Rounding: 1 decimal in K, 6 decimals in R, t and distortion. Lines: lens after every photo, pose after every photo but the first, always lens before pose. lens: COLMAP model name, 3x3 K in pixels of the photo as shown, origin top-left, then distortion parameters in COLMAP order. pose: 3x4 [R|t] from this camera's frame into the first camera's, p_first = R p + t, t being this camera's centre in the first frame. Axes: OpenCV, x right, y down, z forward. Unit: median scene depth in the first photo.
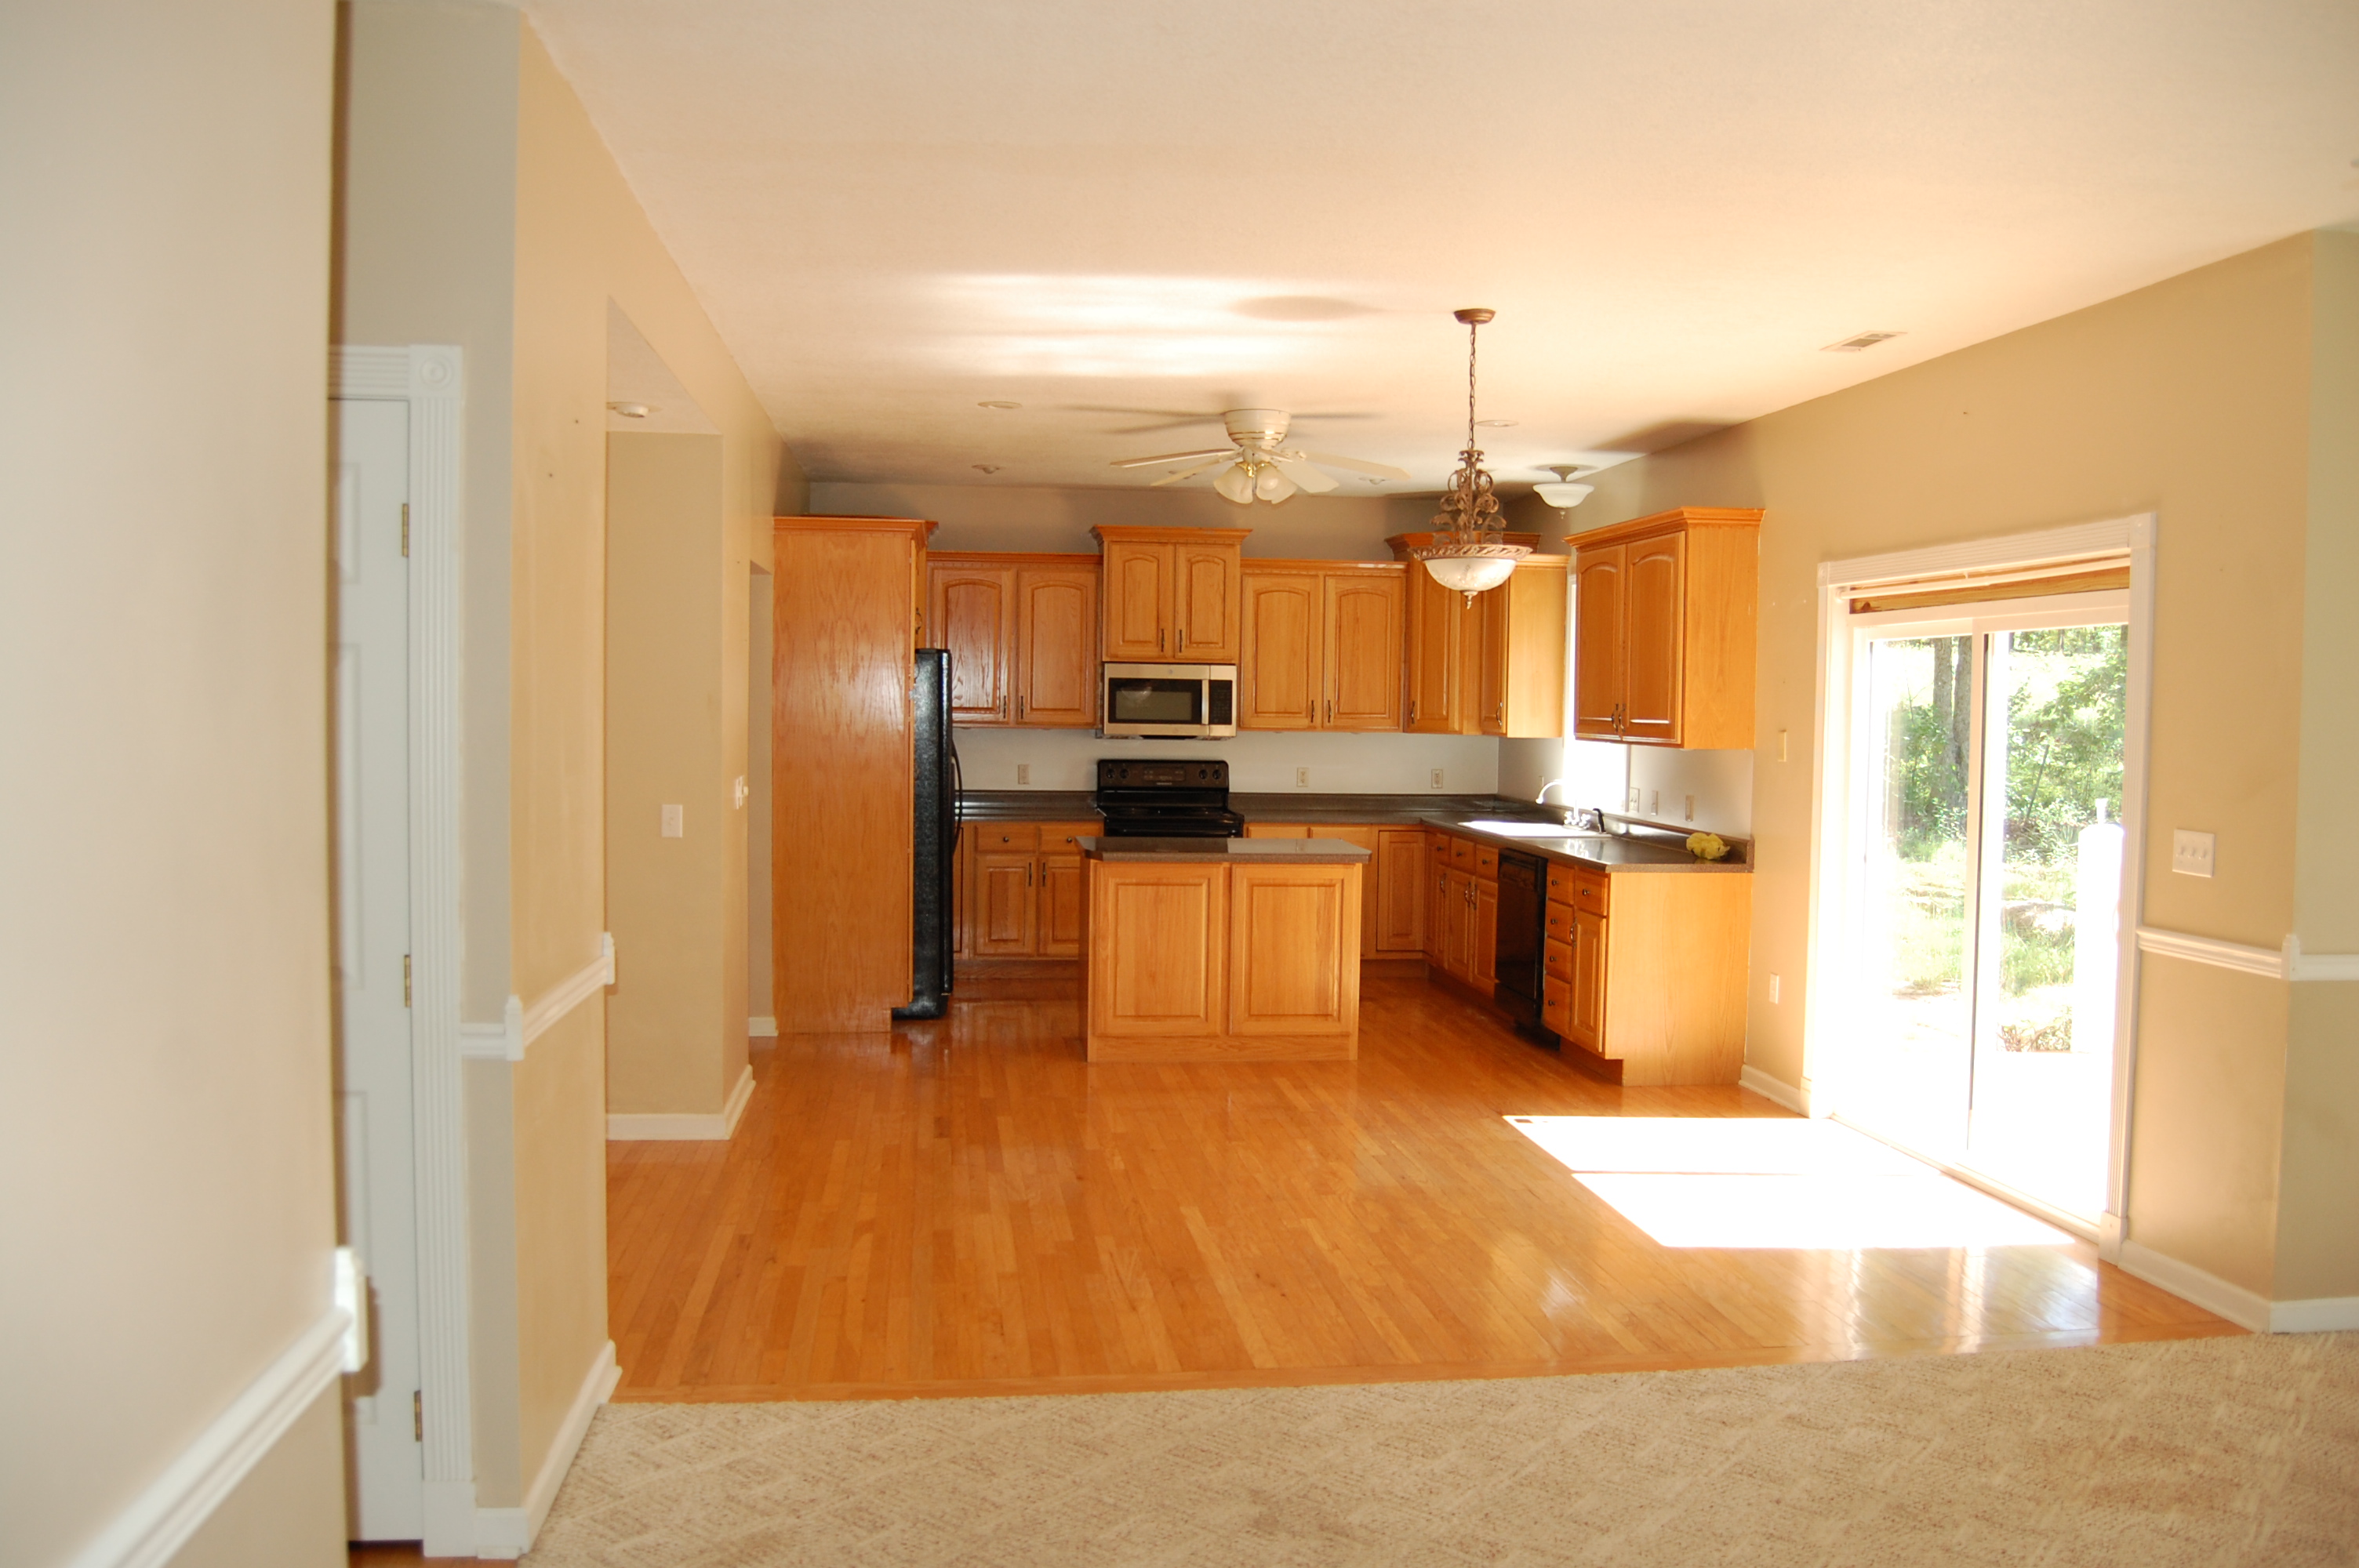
lens RADIAL K [[1837.5, 0, 1188.1], [0, 1837.5, 782.5], [0, 0, 1]] dist [-0.100828, 0.047065]
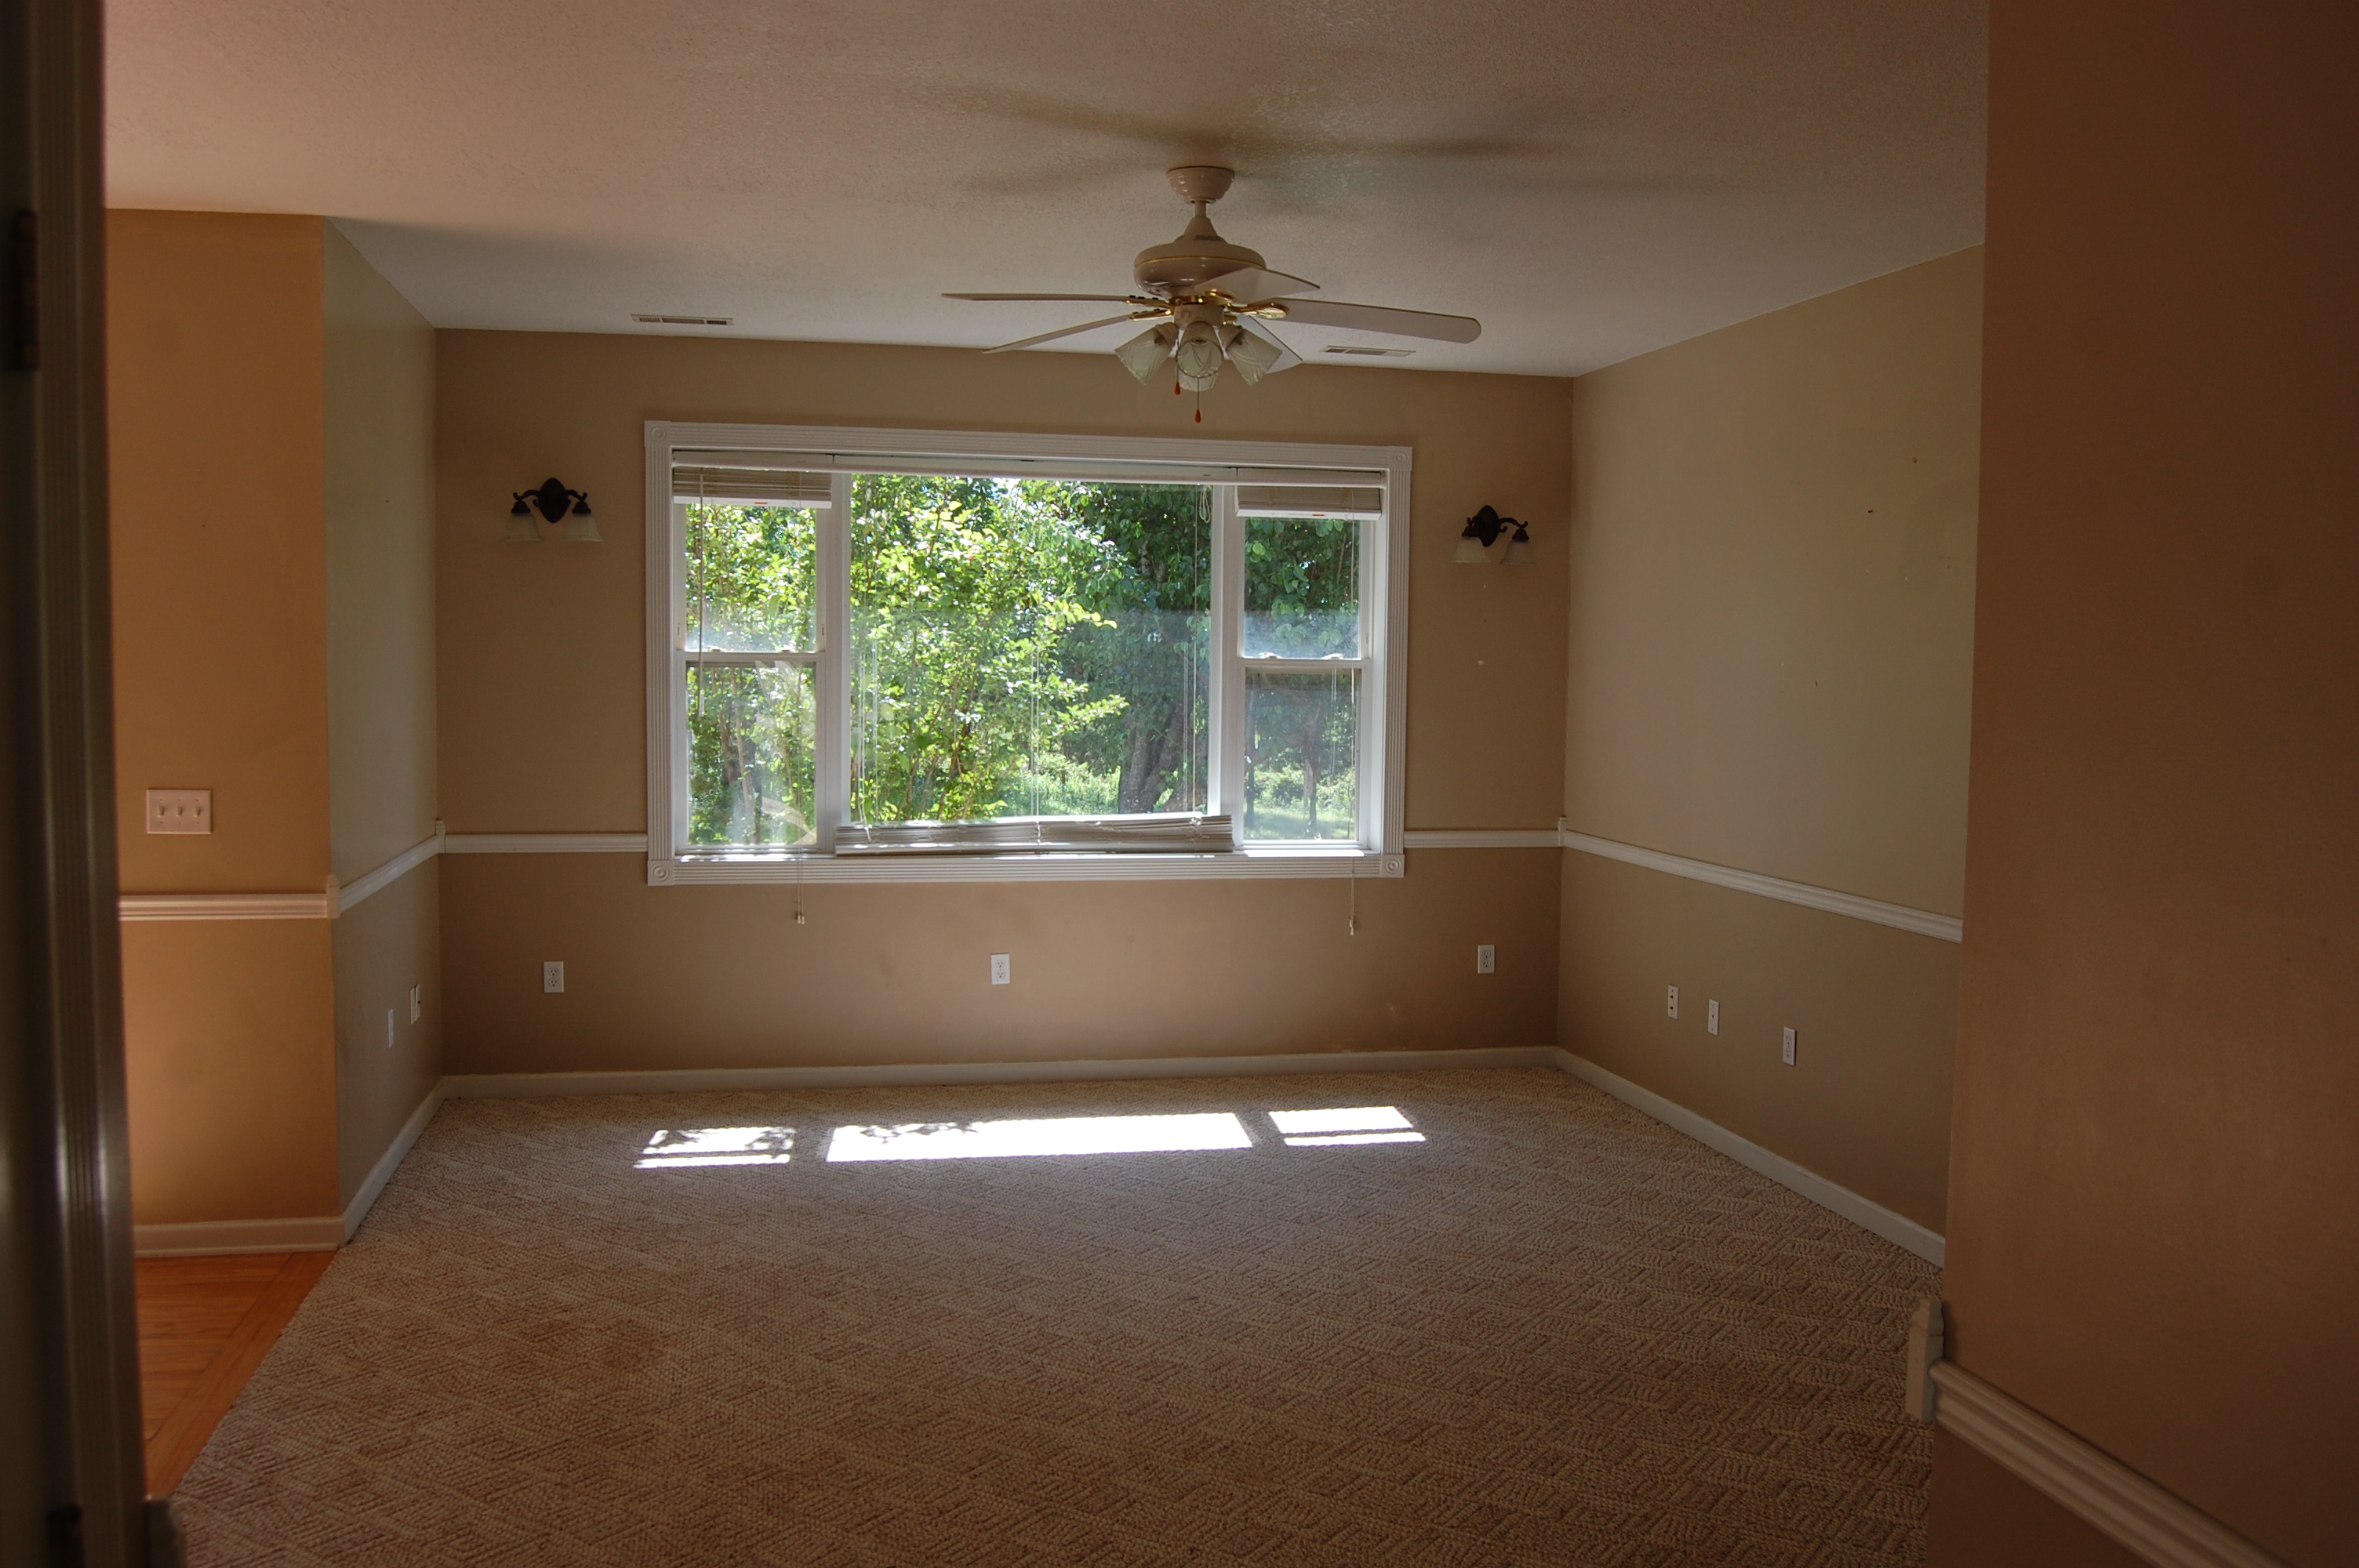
lens RADIAL K [[1966.9, 0, 1179.5], [0, 1966.9, 784.0], [0, 0, 1]] dist [-0.093168, 0.043206]
pose [[-0.078643, -0.081206, 0.993590, -0.662060], [0.022557, 0.996277, 0.083211, -0.064136], [-0.996648, 0.028956, -0.076519, 0.656425]]
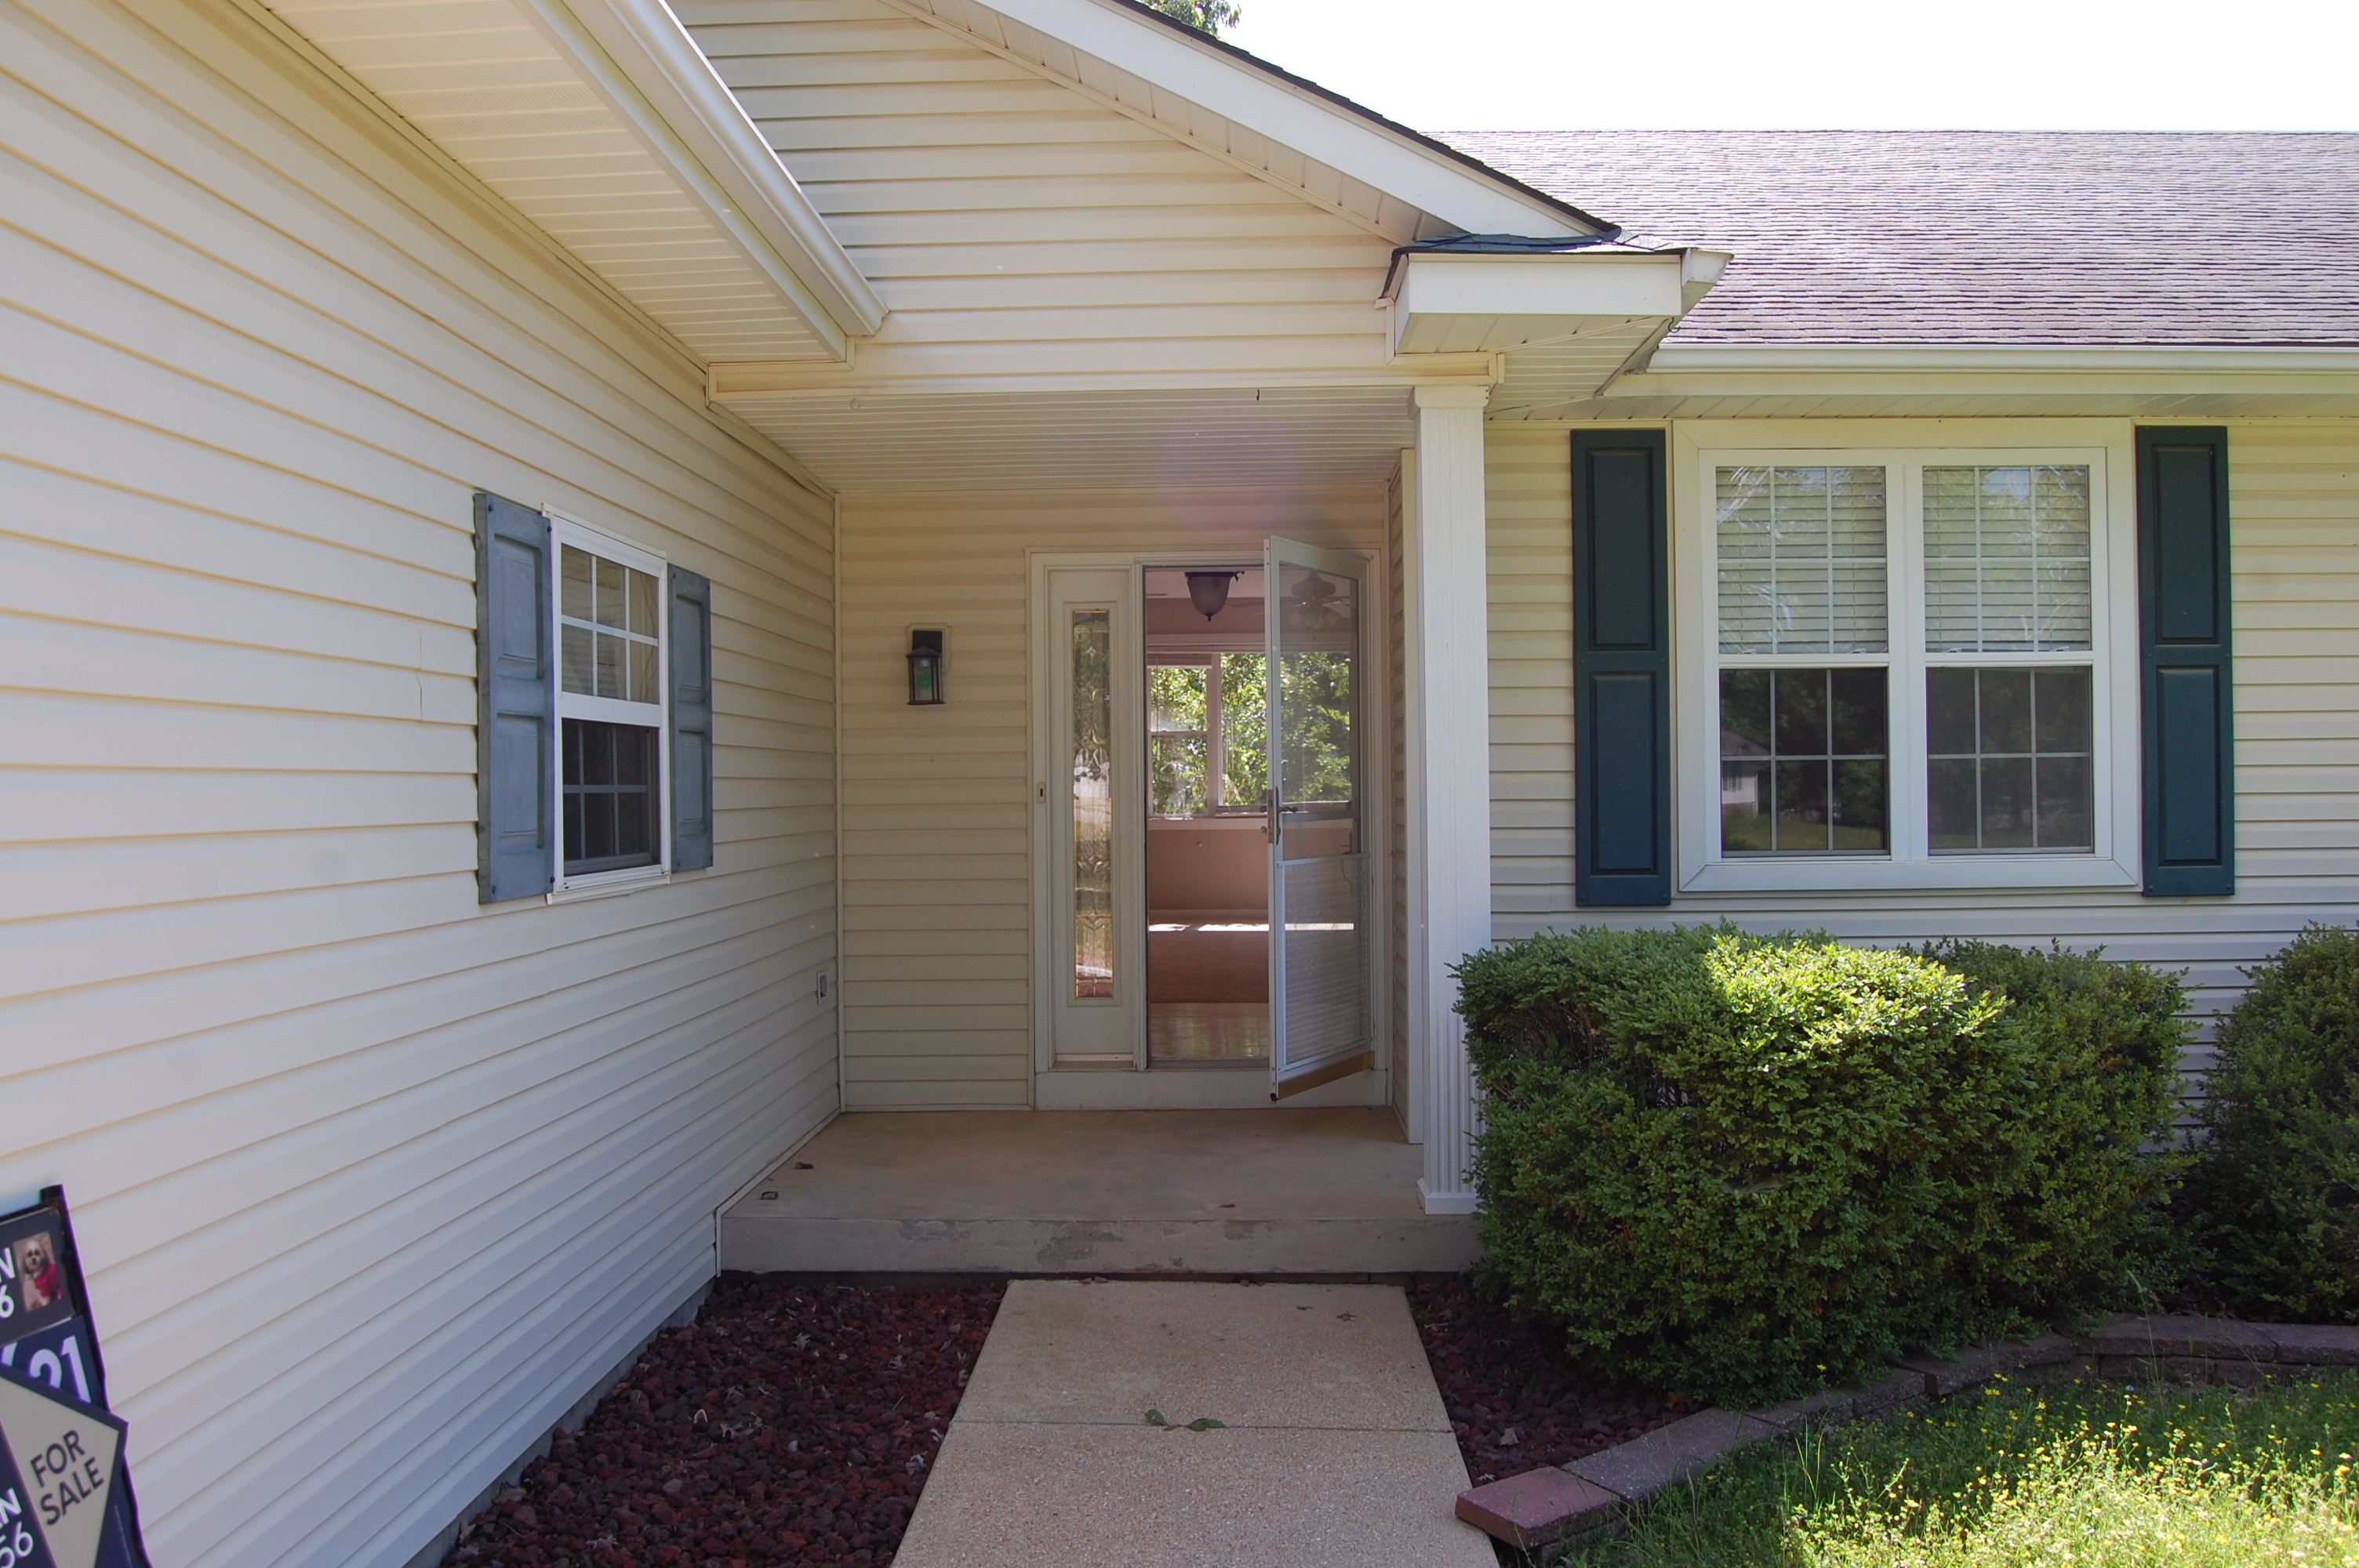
lens RADIAL K [[1837.5, 0, 1188.1], [0, 1837.5, 782.5], [0, 0, 1]] dist [-0.100828, 0.047065]
pose [[0.154891, -0.017611, 0.987775, -2.928082], [0.049995, 0.998700, 0.009966, 0.038006], [-0.986666, 0.047840, 0.155570, 0.246197]]
